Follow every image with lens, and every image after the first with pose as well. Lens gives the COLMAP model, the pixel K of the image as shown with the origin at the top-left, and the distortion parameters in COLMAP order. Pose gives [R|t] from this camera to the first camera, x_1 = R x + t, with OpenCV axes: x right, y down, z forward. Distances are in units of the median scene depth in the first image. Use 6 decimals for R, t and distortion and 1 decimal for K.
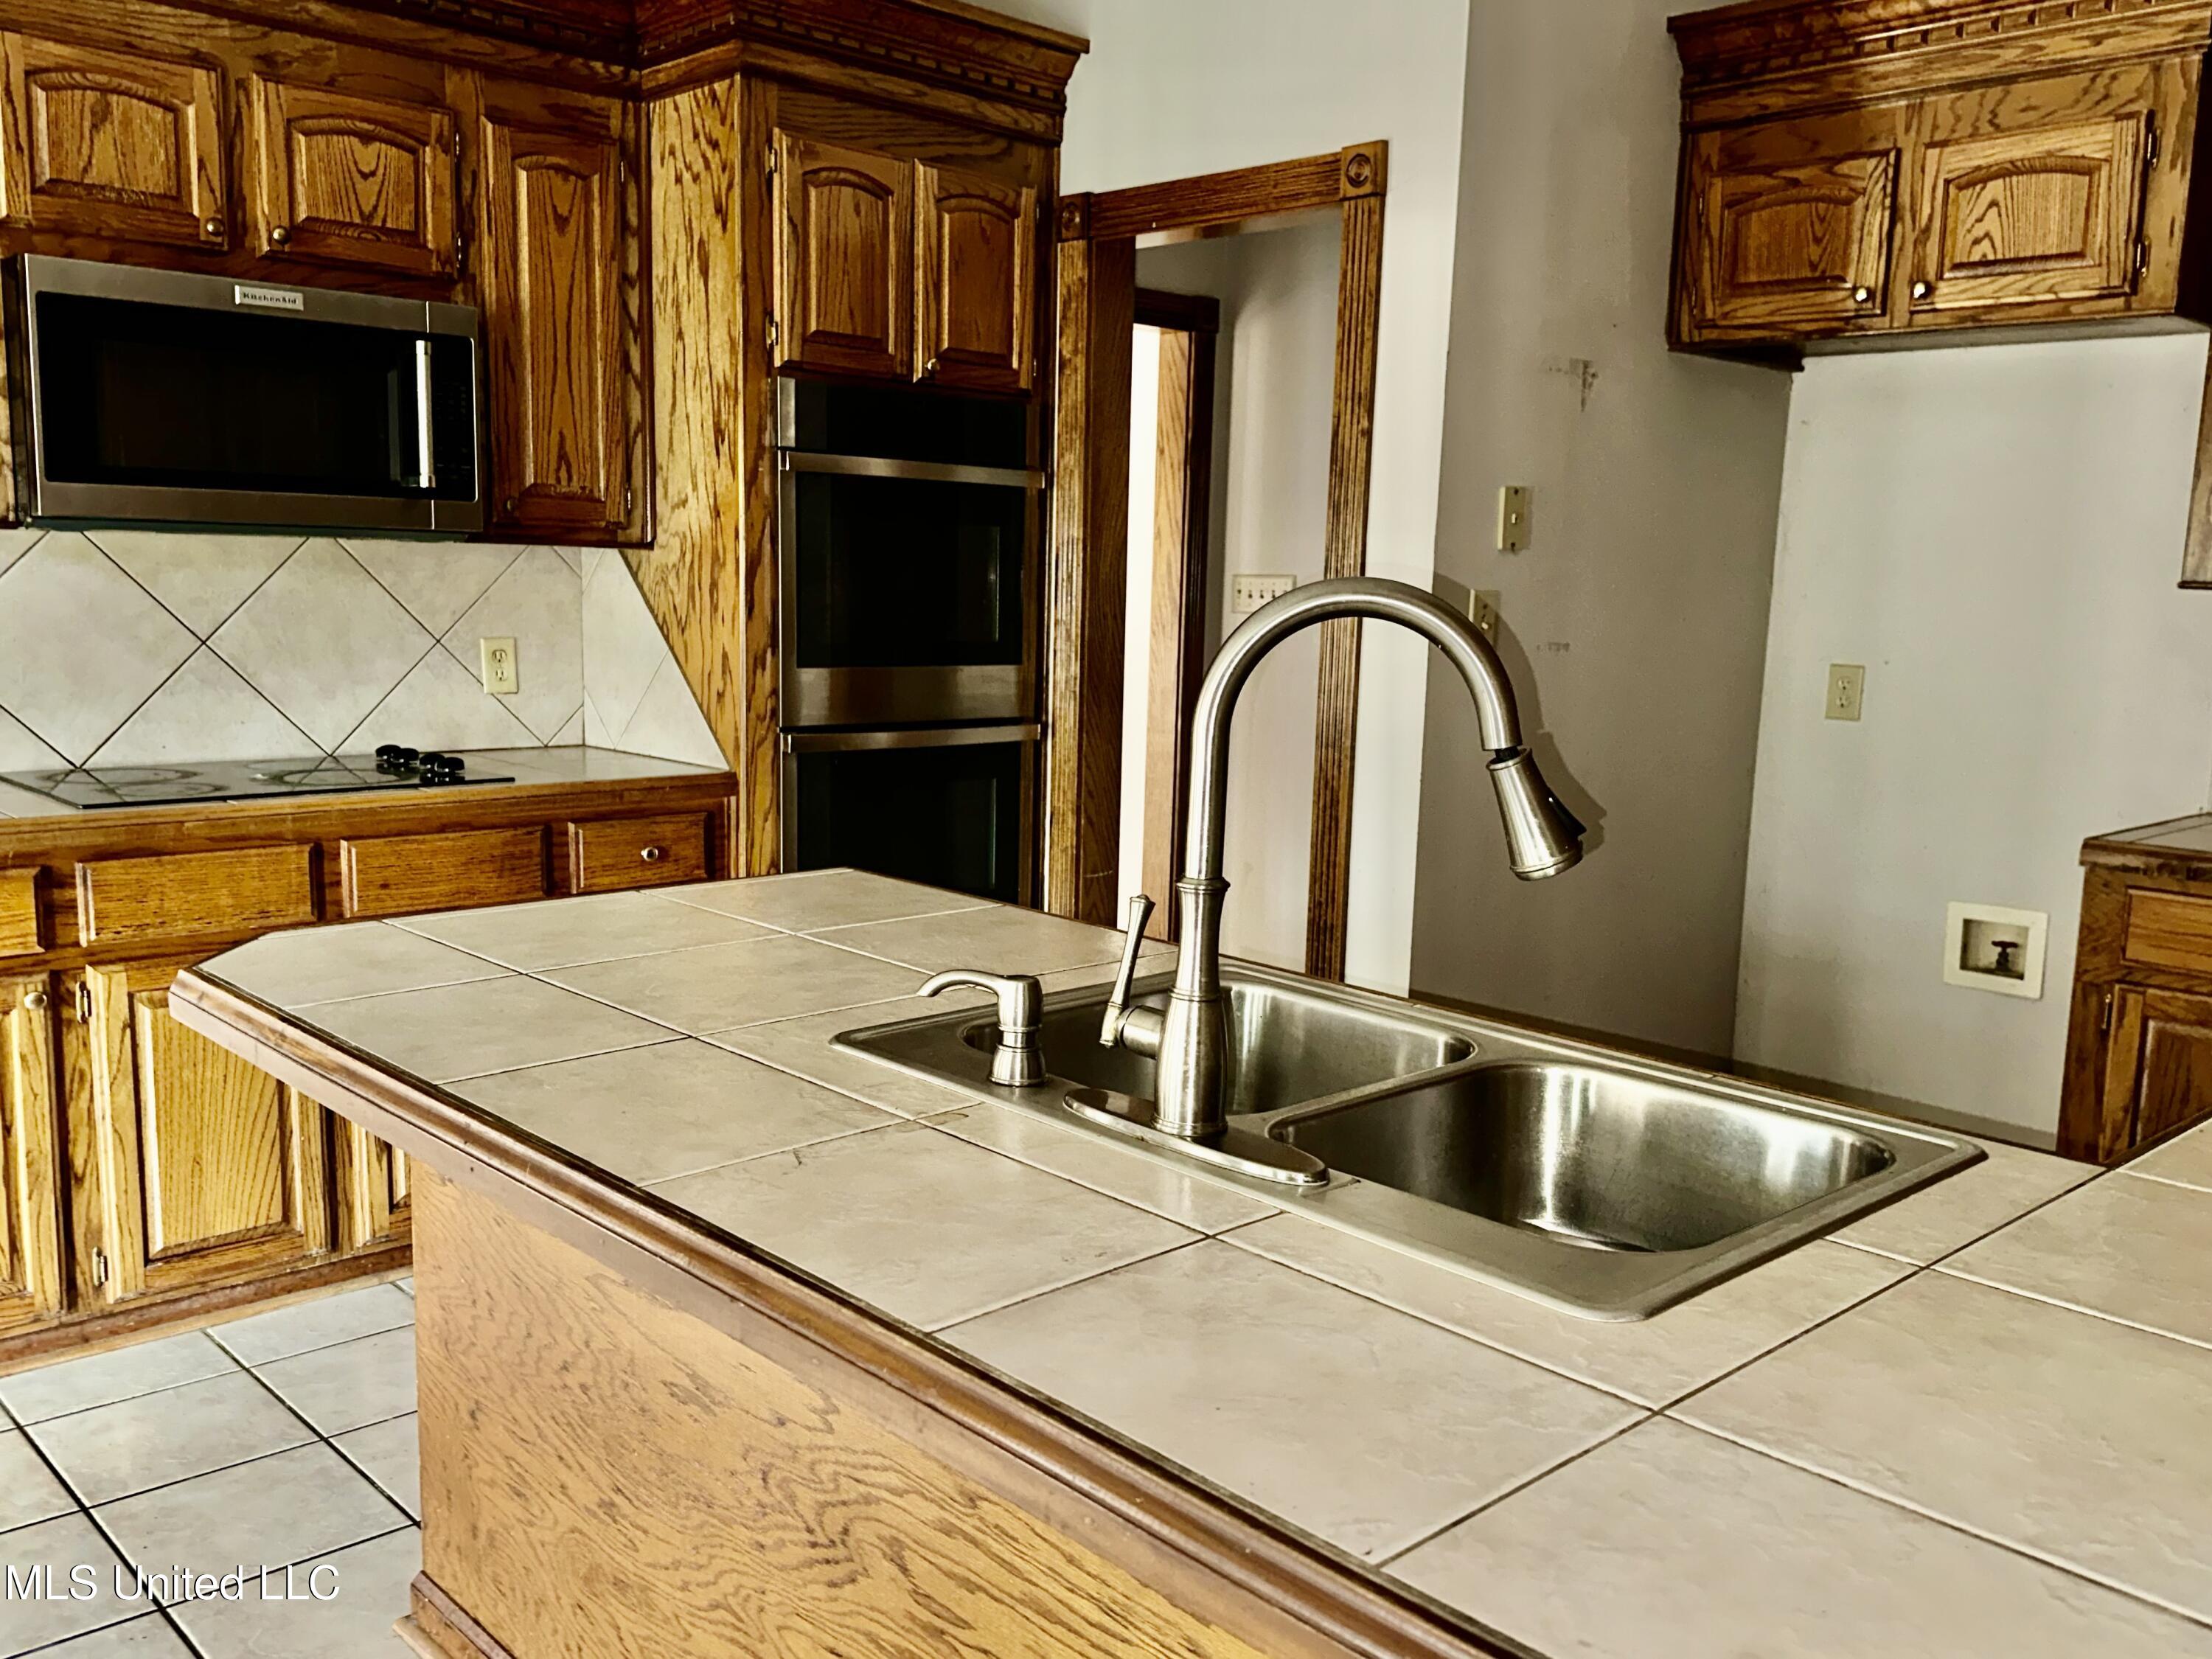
lens RADIAL K [[1859.8, 0, 1106.0], [0, 1859.8, 829.5], [0, 0, 1]] dist [0.107504, -0.187107]
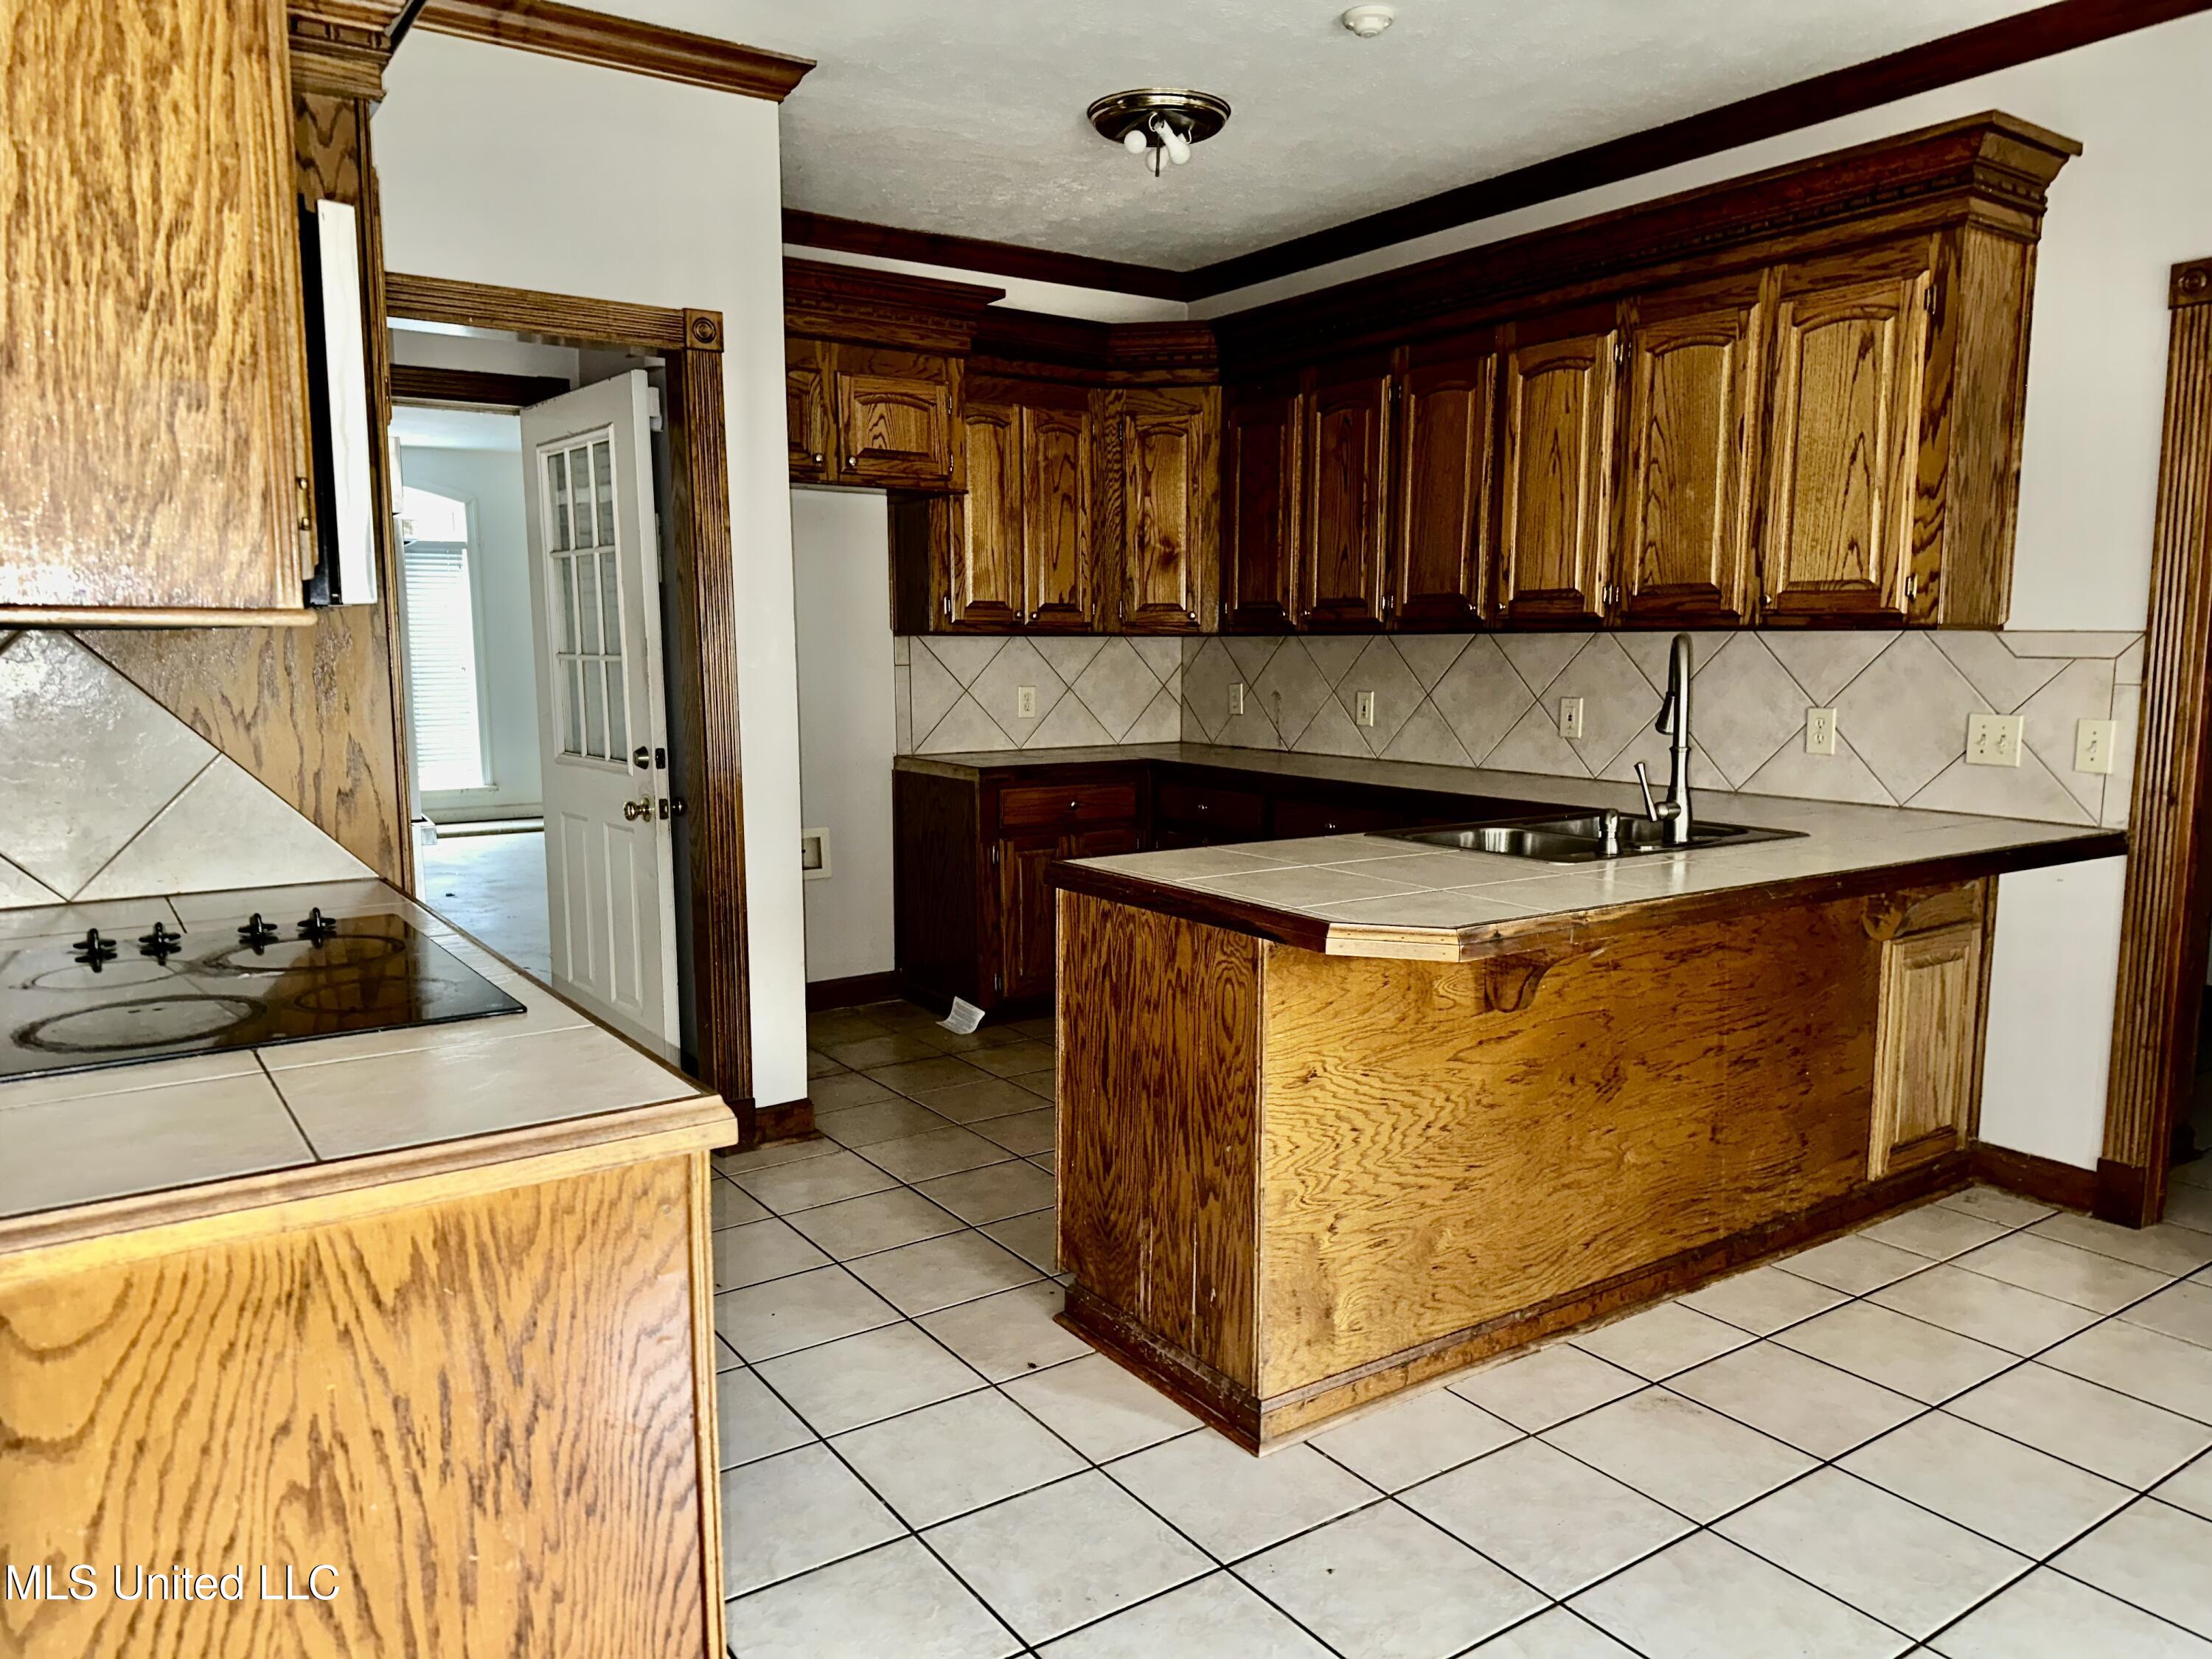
lens RADIAL K [[1543.7, 0, 1106.0], [0, 1543.7, 829.5], [0, 0, 1]] dist [0.057382, -0.066769]
pose [[0.166342, -0.144263, 0.975458, -0.870572], [0.152329, 0.981124, 0.119125, -0.090296], [-0.974231, 0.128775, 0.185177, 0.540168]]
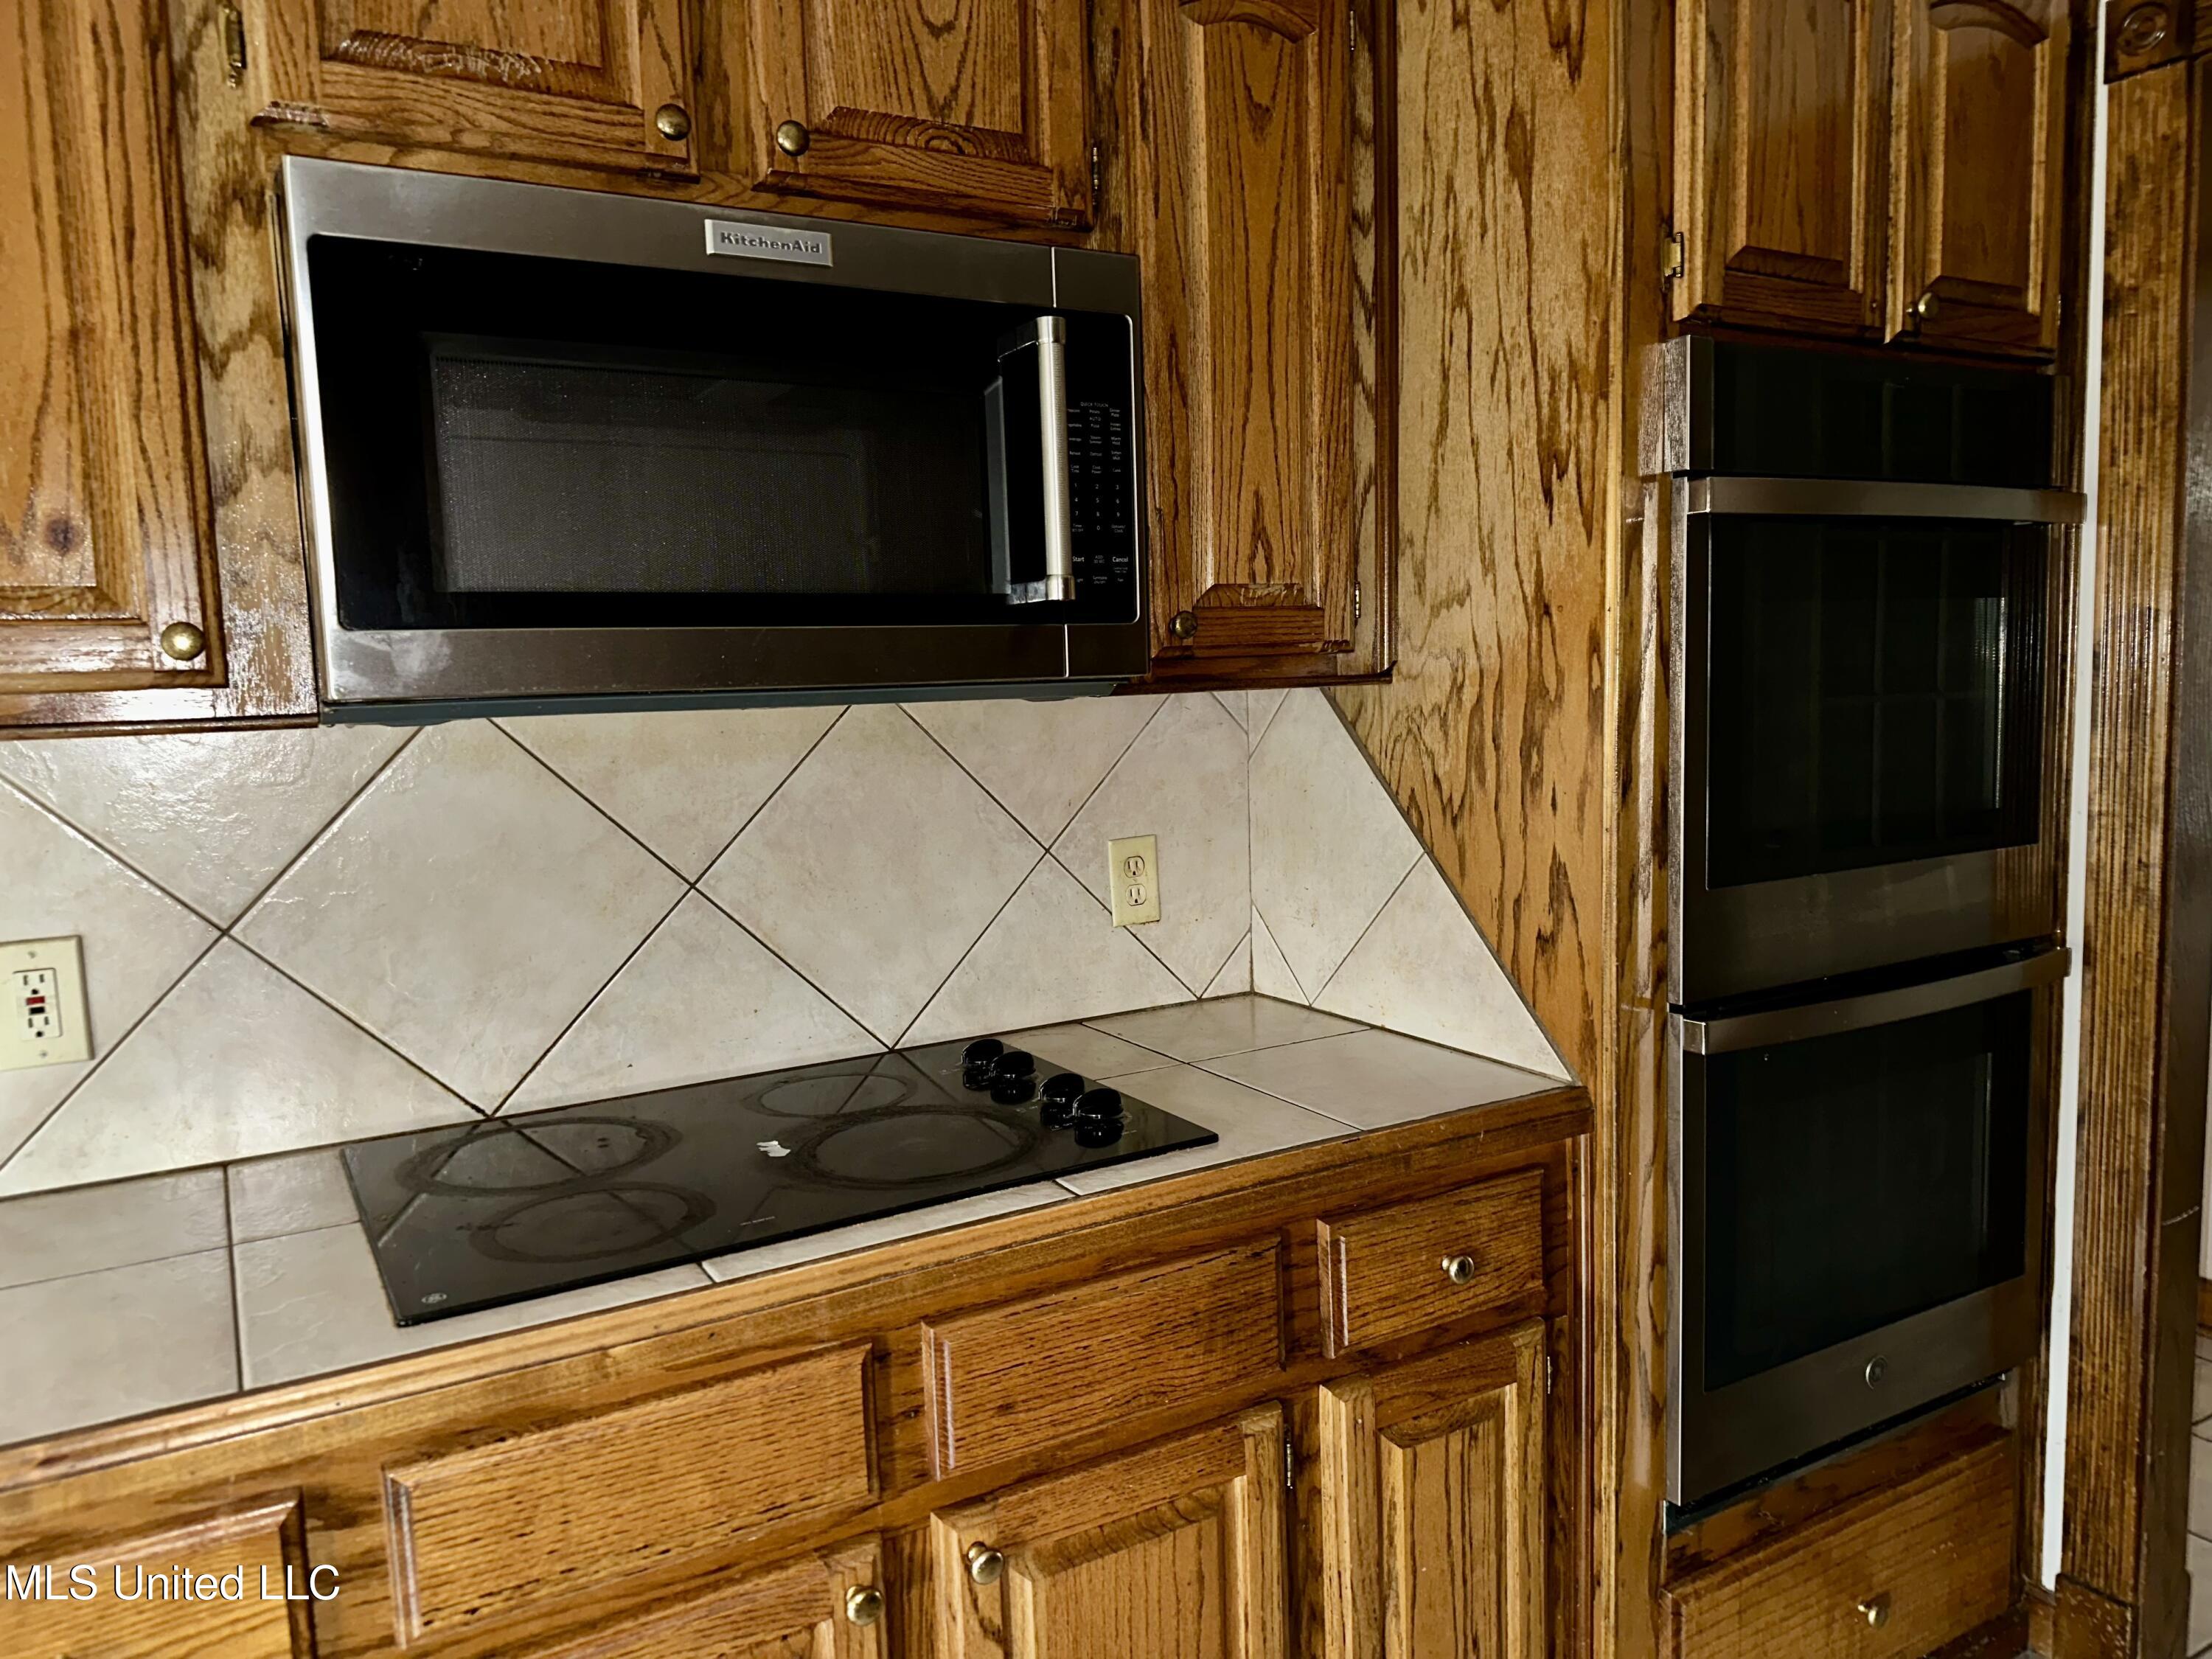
lens RADIAL K [[1543.7, 0, 1106.0], [0, 1543.7, 829.5], [0, 0, 1]] dist [0.057382, -0.066769]
pose [[0.970122, -0.035461, -0.240014, -0.226376], [0.025927, 0.998749, -0.042766, -0.090171], [0.241230, 0.035265, 0.969827, 0.539740]]
